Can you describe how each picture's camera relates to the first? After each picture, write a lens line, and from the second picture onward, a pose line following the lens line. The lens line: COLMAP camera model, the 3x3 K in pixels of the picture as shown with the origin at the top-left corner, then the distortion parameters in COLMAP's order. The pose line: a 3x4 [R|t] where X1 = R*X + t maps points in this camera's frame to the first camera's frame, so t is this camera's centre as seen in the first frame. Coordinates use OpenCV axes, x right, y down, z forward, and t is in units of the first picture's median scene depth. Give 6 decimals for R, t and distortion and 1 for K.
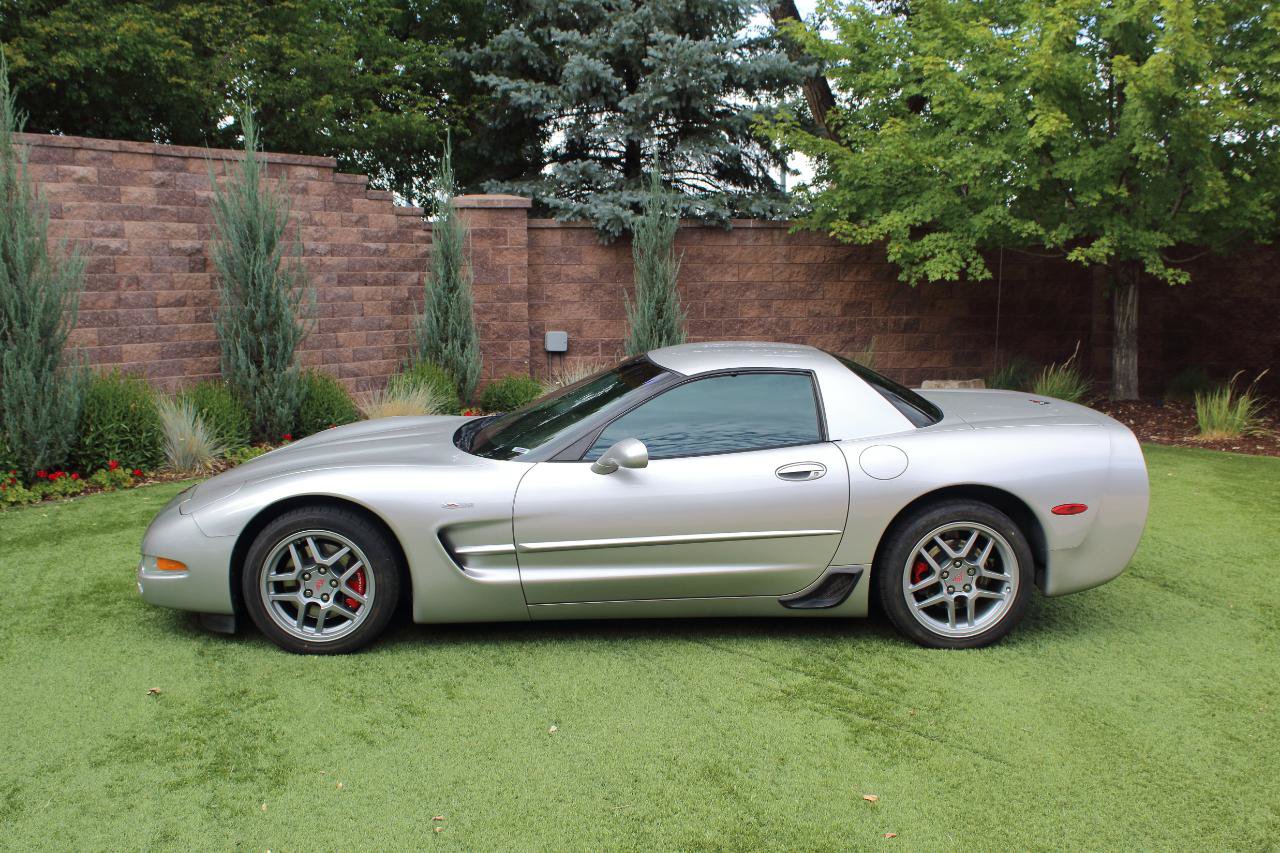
lens RADIAL K [[1287.6, 0, 640.0], [0, 1287.6, 426.5], [0, 0, 1]] dist [-0.137461, 0.152195]
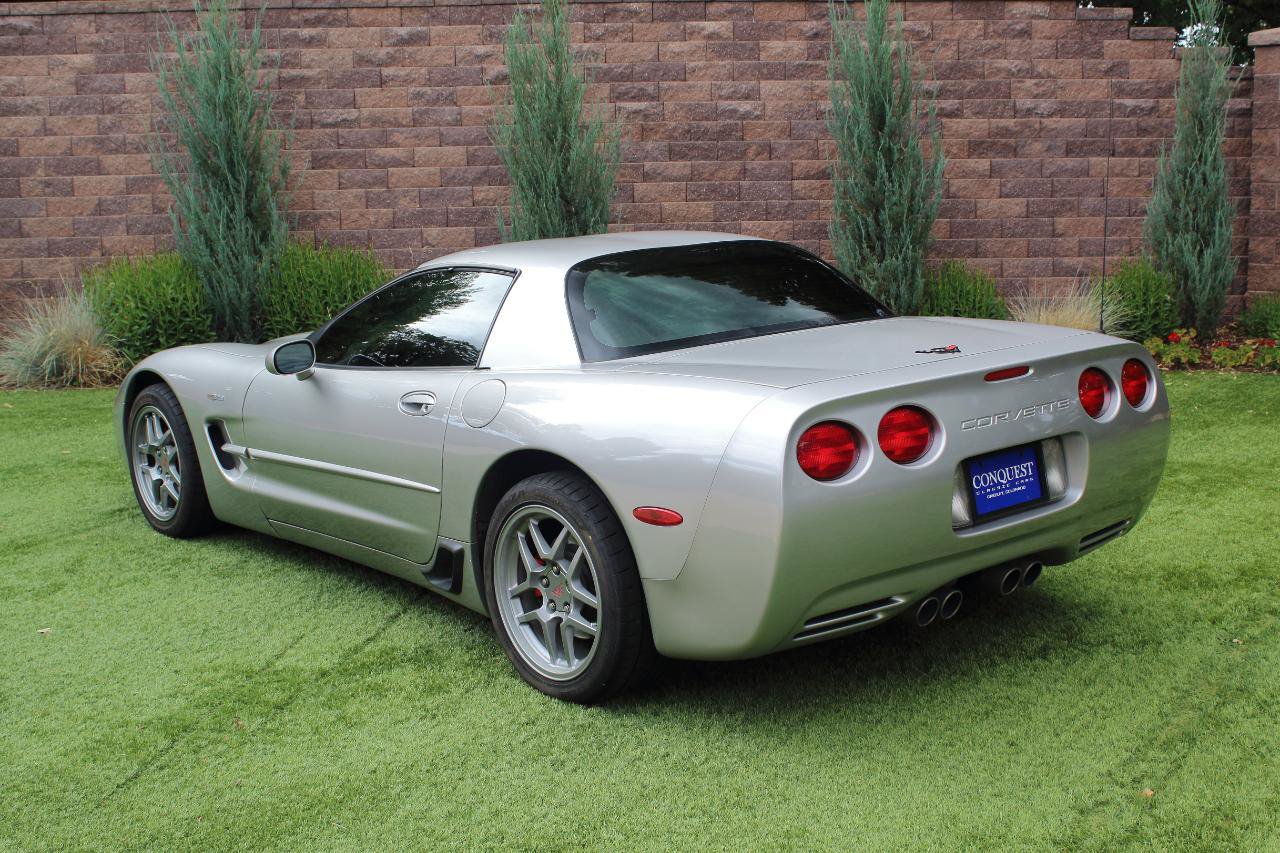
lens RADIAL K [[1615.9, 0, 640.0], [0, 1615.9, 426.5], [0, 0, 1]] dist [-0.085354, 0.152899]
pose [[0.610048, 0.128527, -0.781871, 0.454215], [-0.083184, 0.991692, 0.098115, -0.026495], [0.787986, 0.005184, 0.615671, 0.242035]]
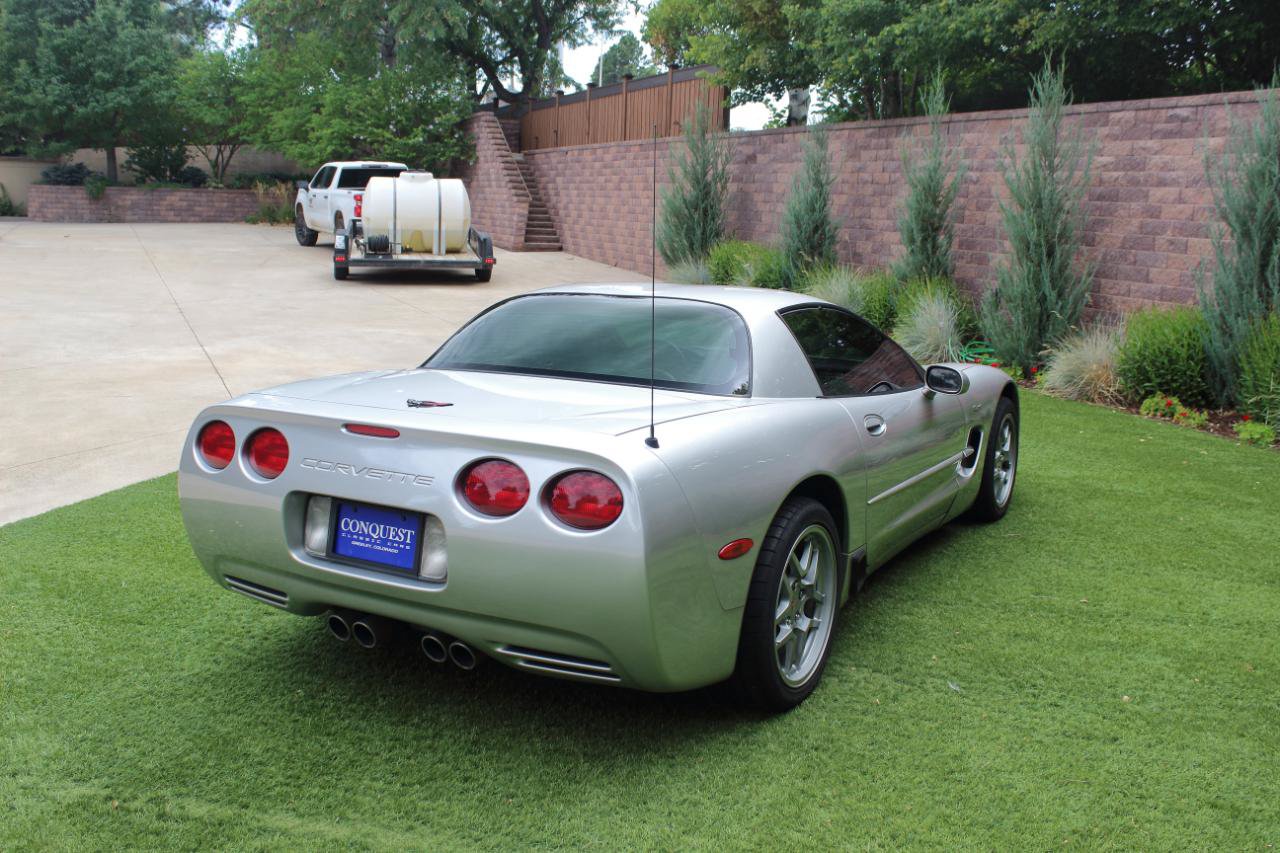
lens RADIAL K [[1195.5, 0, 640.0], [0, 1195.5, 426.5], [0, 0, 1]] dist [-0.148383, 0.155366]
pose [[-0.528413, 0.148309, -0.835933, 0.411857], [-0.133038, 0.957995, 0.254061, -0.092991], [0.838499, 0.245460, -0.486487, 0.750301]]
